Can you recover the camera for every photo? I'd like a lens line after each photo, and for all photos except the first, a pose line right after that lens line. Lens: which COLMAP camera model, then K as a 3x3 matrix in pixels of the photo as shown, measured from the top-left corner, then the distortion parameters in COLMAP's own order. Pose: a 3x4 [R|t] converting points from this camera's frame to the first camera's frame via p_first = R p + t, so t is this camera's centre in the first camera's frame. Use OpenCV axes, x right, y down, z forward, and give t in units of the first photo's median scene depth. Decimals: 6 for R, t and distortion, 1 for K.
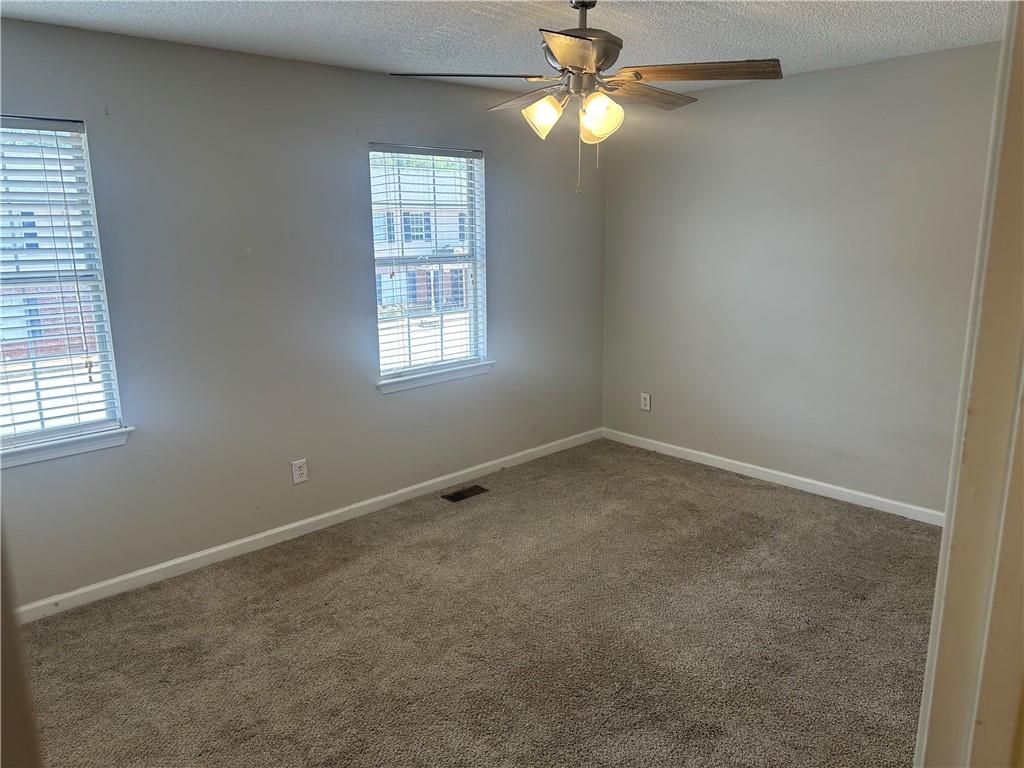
lens RADIAL K [[717.7, 0, 522.4], [0, 717.7, 384.5], [0, 0, 1]] dist [0.046127, -0.059504]
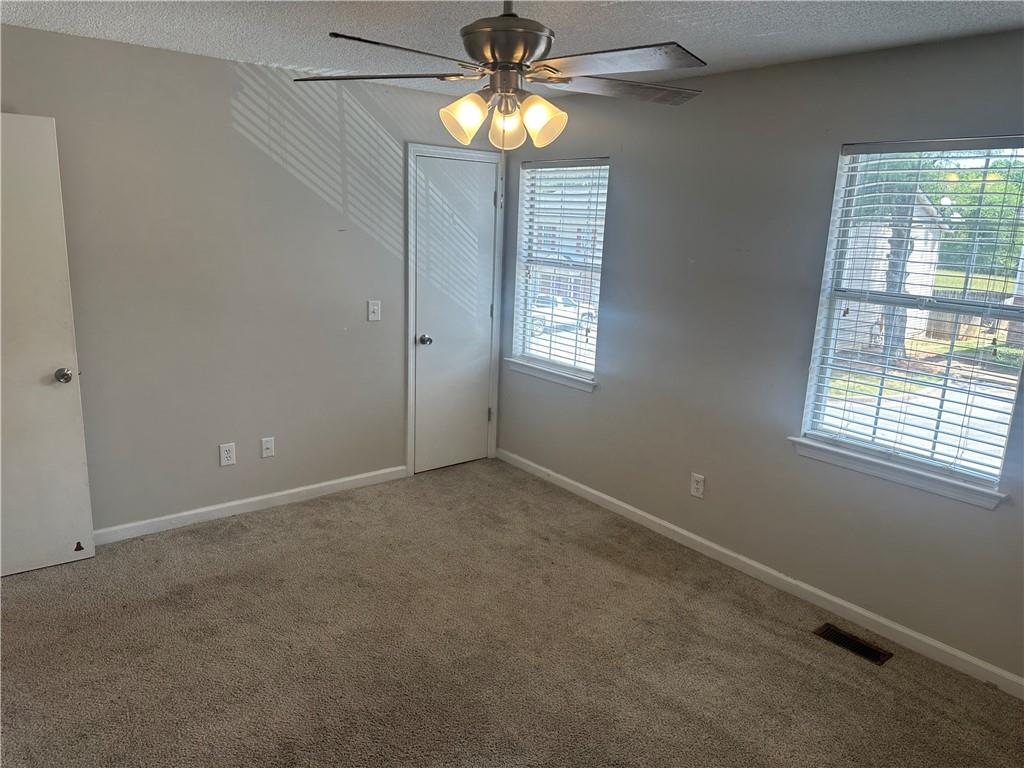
lens RADIAL K [[717.7, 0, 521.8], [0, 717.7, 386.1], [0, 0, 1]] dist [0.046127, -0.059504]
pose [[-0.089237, 0.227999, -0.969564, 0.664089], [-0.261095, 0.934050, 0.243678, -0.191816], [0.961179, 0.274894, -0.023822, 0.769343]]
